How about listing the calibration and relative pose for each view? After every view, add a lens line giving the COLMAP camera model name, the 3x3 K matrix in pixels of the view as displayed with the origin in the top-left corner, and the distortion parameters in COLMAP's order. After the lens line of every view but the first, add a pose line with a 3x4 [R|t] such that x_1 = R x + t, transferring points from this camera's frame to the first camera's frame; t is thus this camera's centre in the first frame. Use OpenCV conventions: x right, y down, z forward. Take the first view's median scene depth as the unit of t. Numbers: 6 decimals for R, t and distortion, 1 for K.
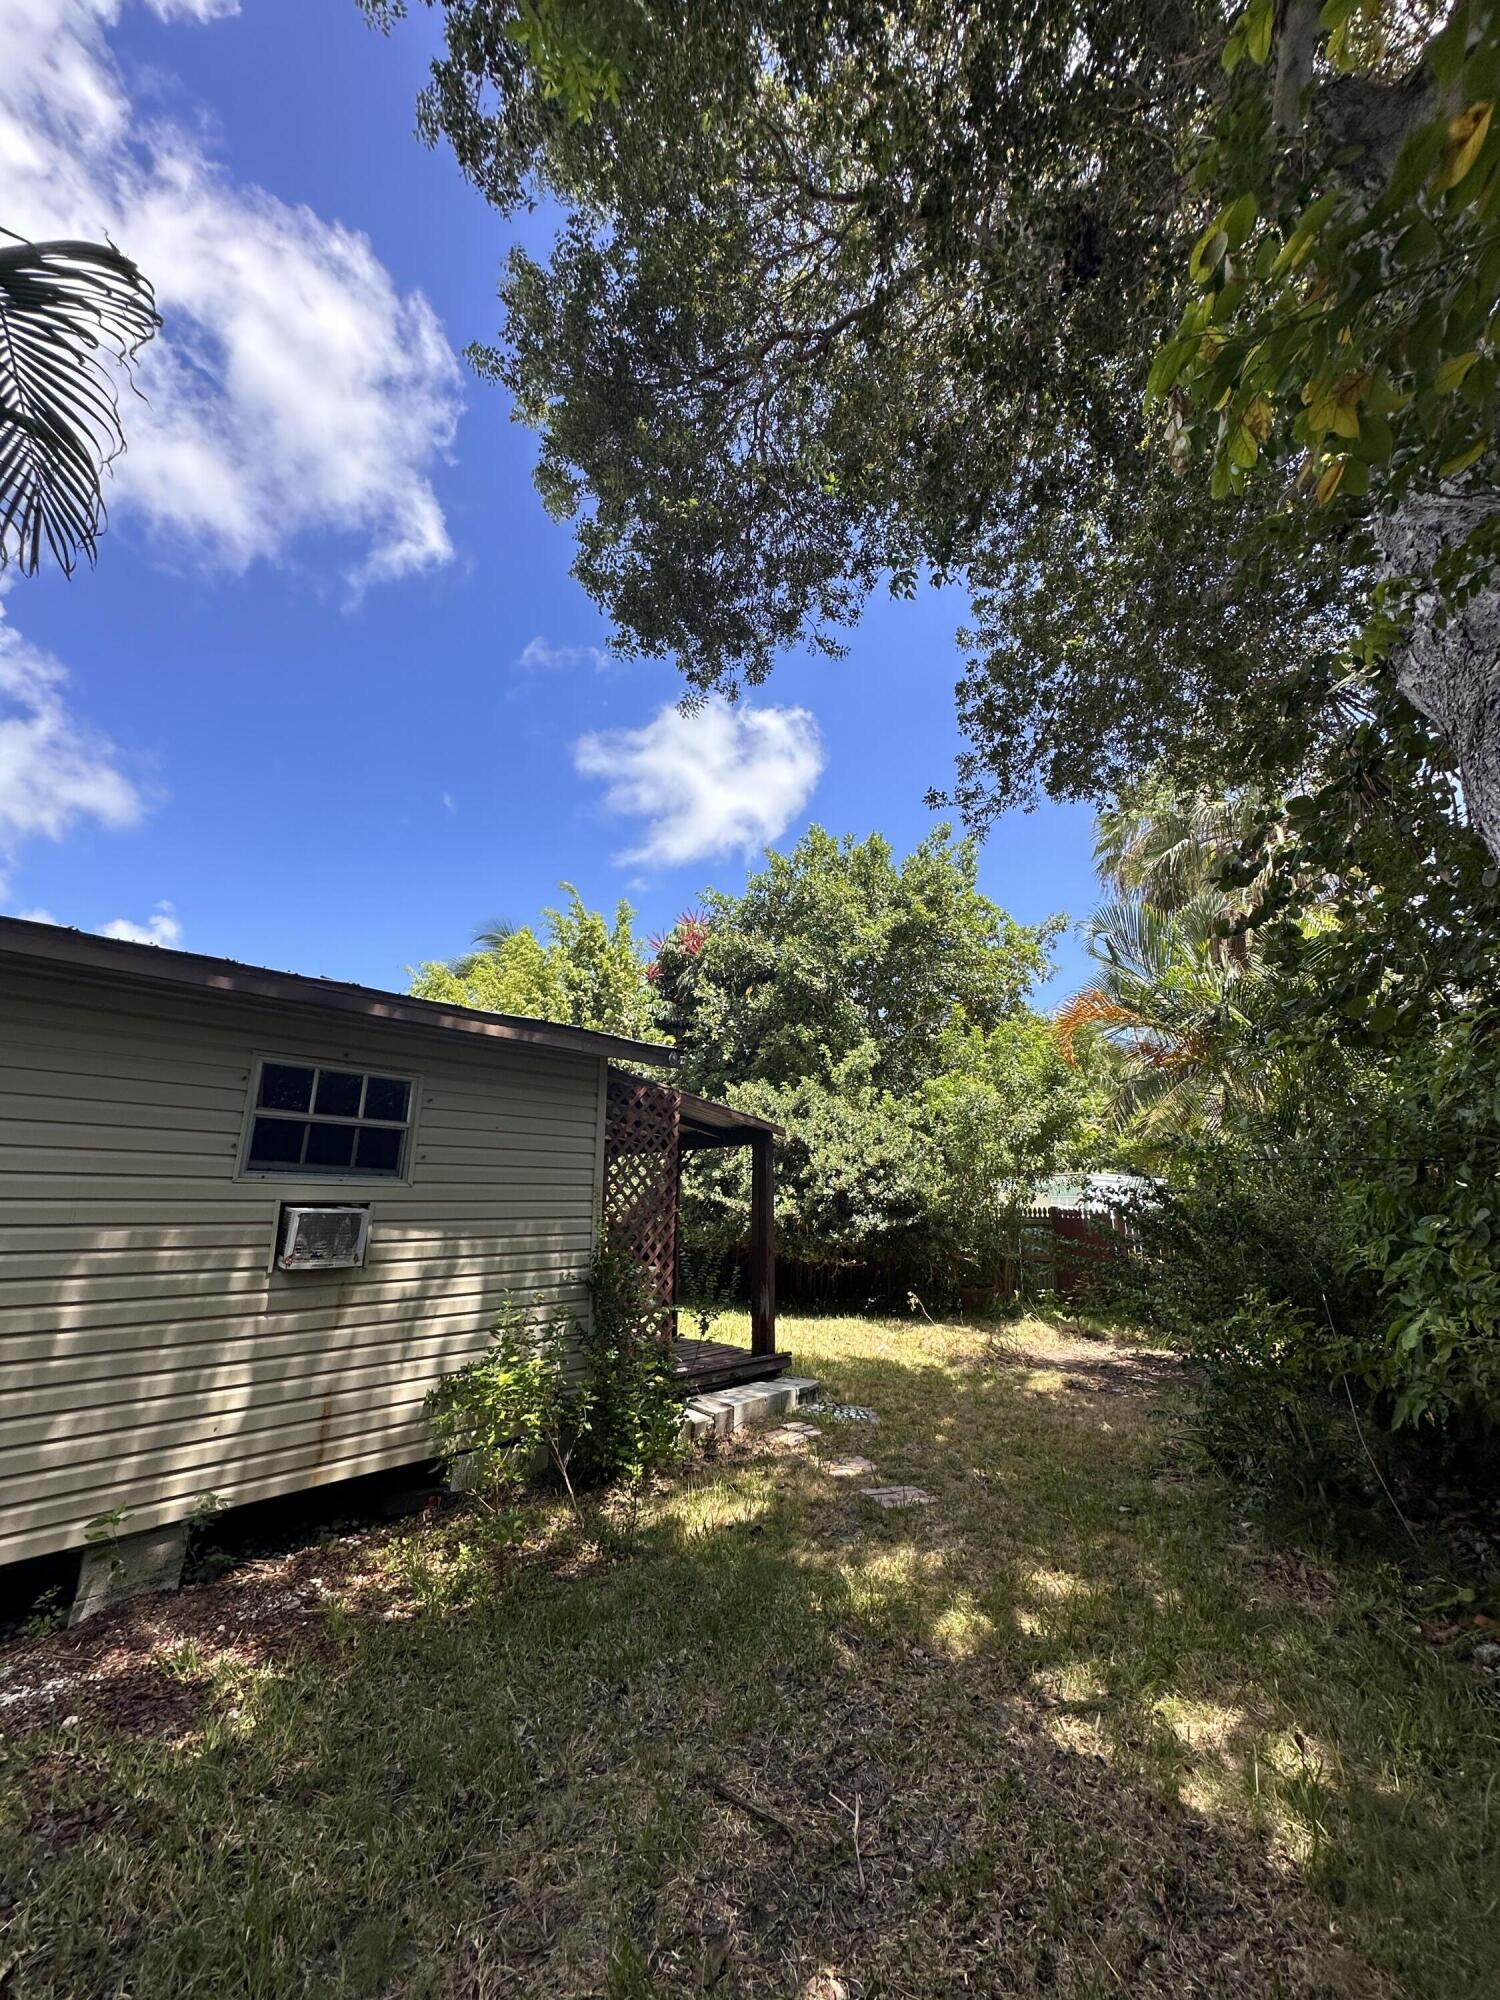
lens RADIAL K [[802.1, 0, 750.0], [0, 802.1, 1000.0], [0, 0, 1]] dist [-0.000128, 0.000101]
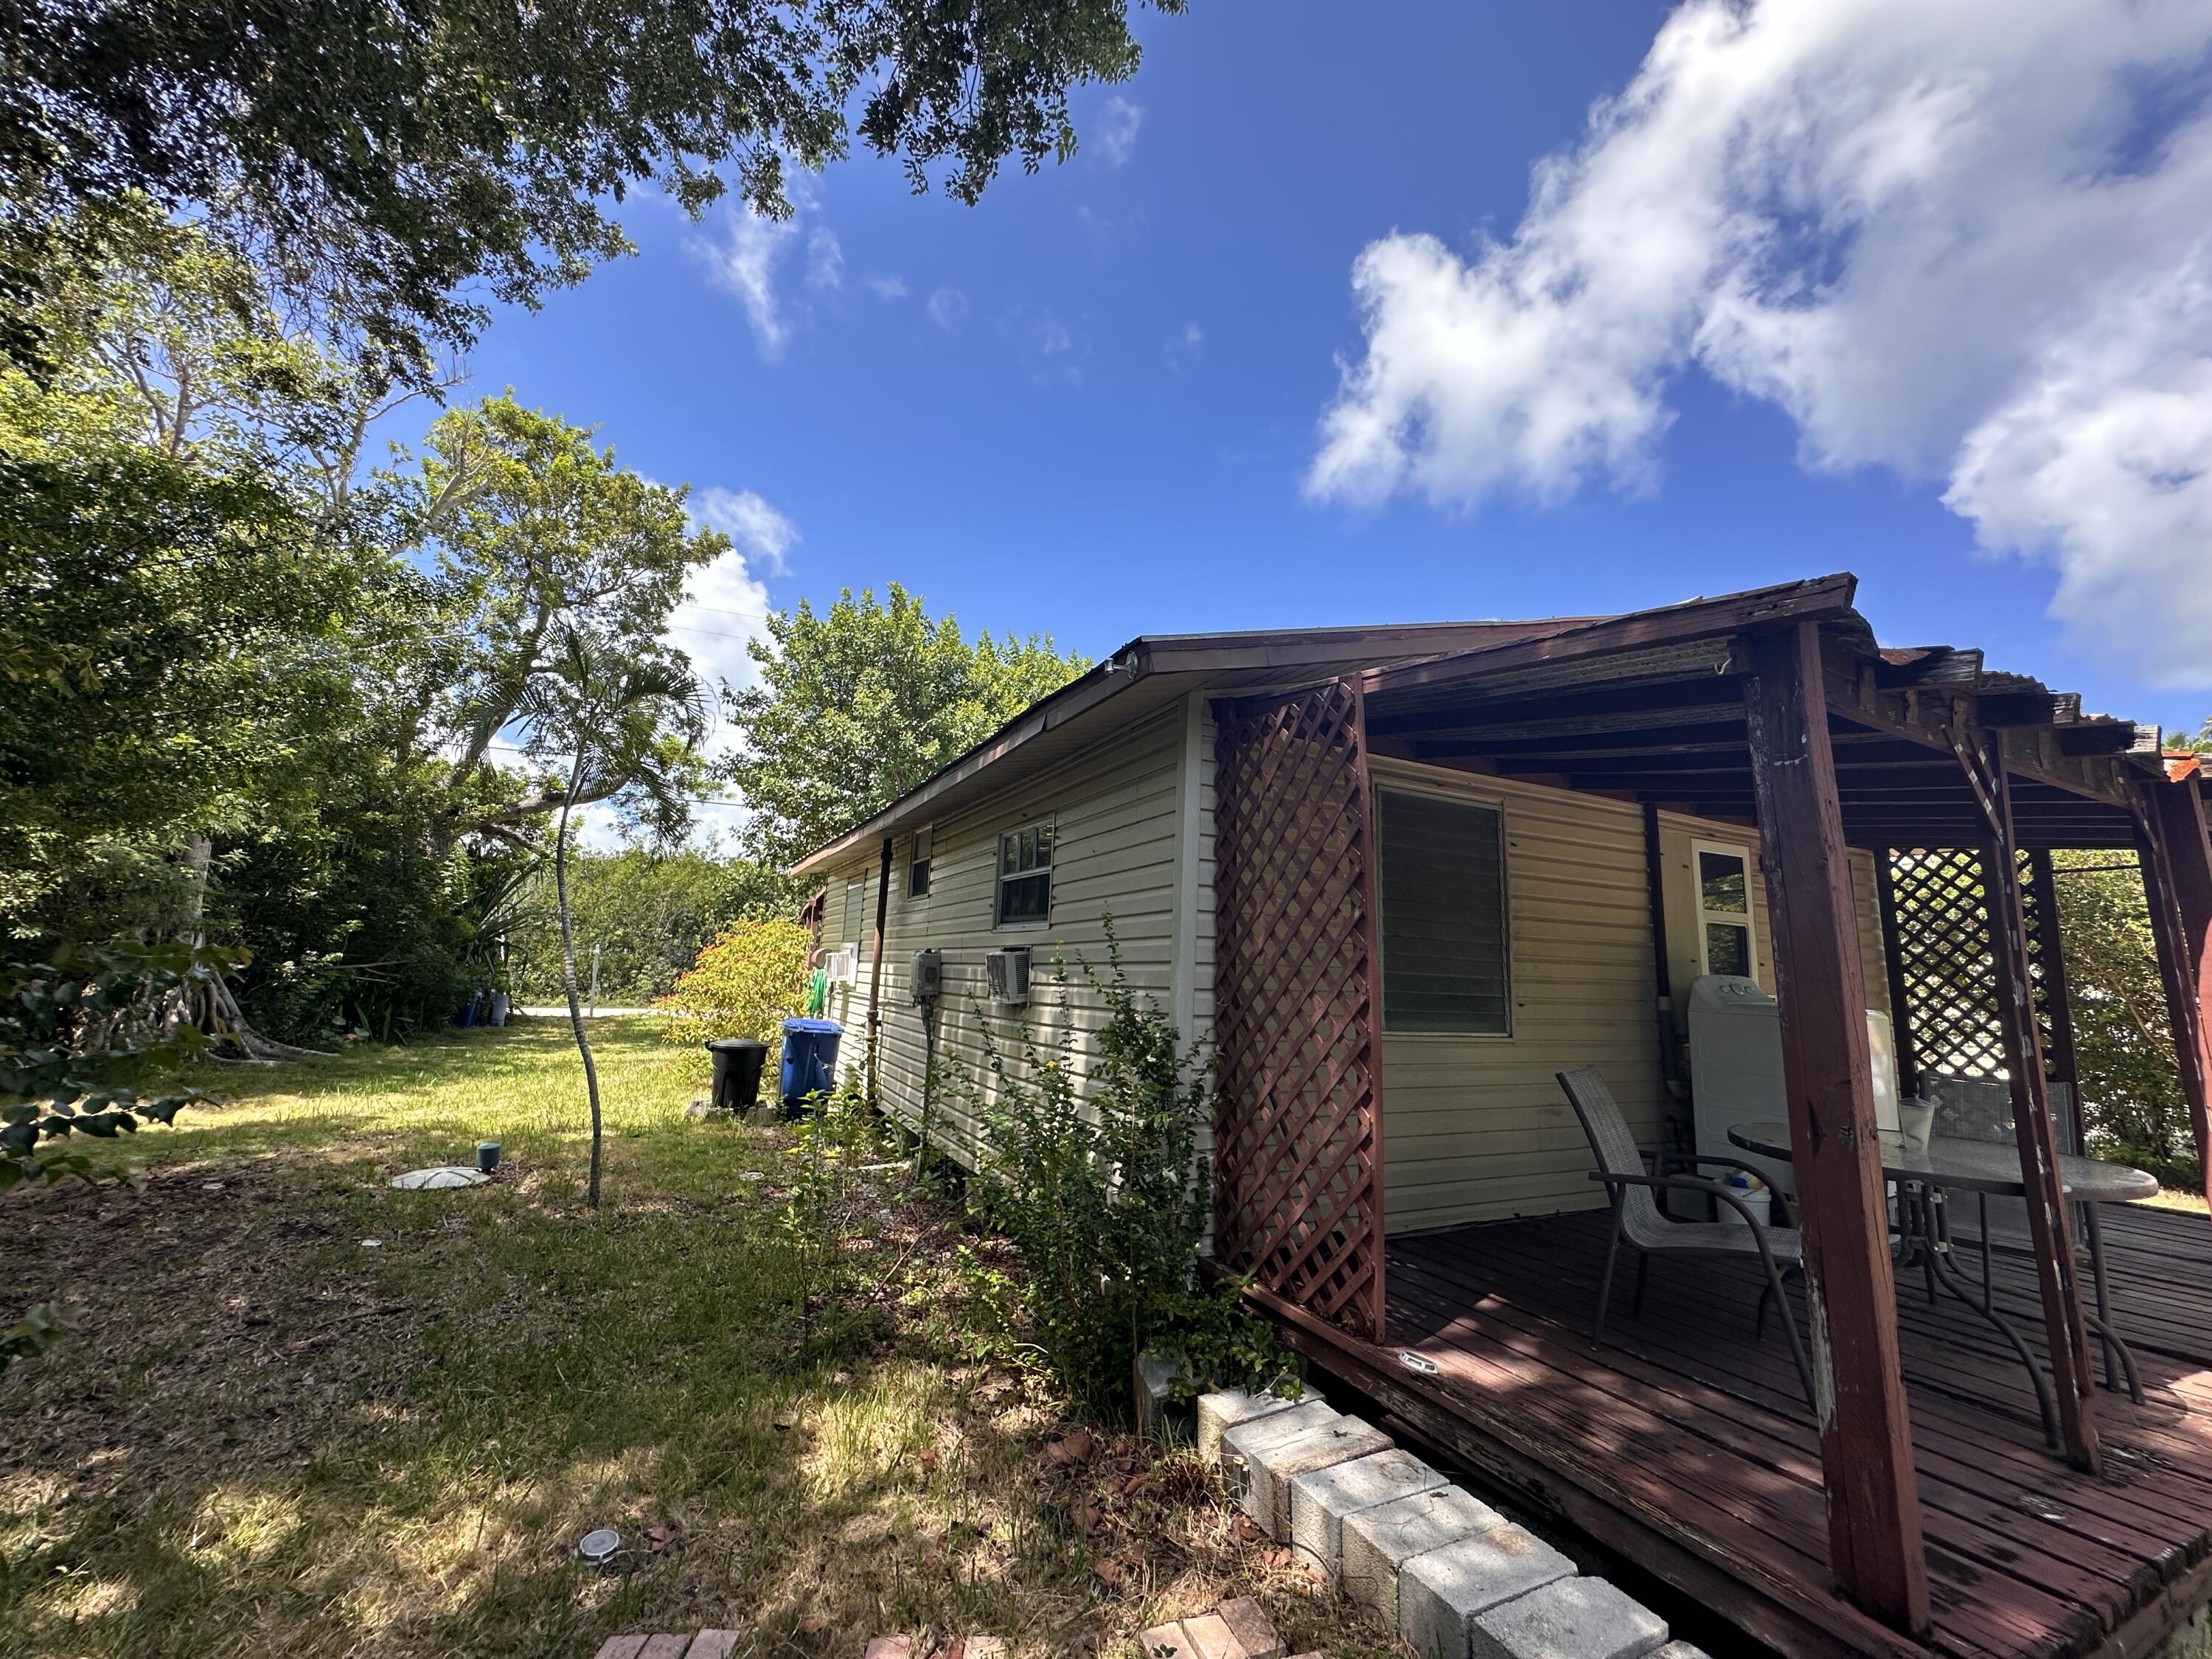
lens RADIAL K [[887.2, 0, 1106.0], [0, 887.2, 829.5], [0, 0, 1]] dist [-0.000128, 0.000101]
pose [[-0.390008, -0.166871, -0.905565, 0.568855], [0.197190, 0.945492, -0.259154, 0.440660], [0.899450, -0.279640, -0.335844, 1.570331]]
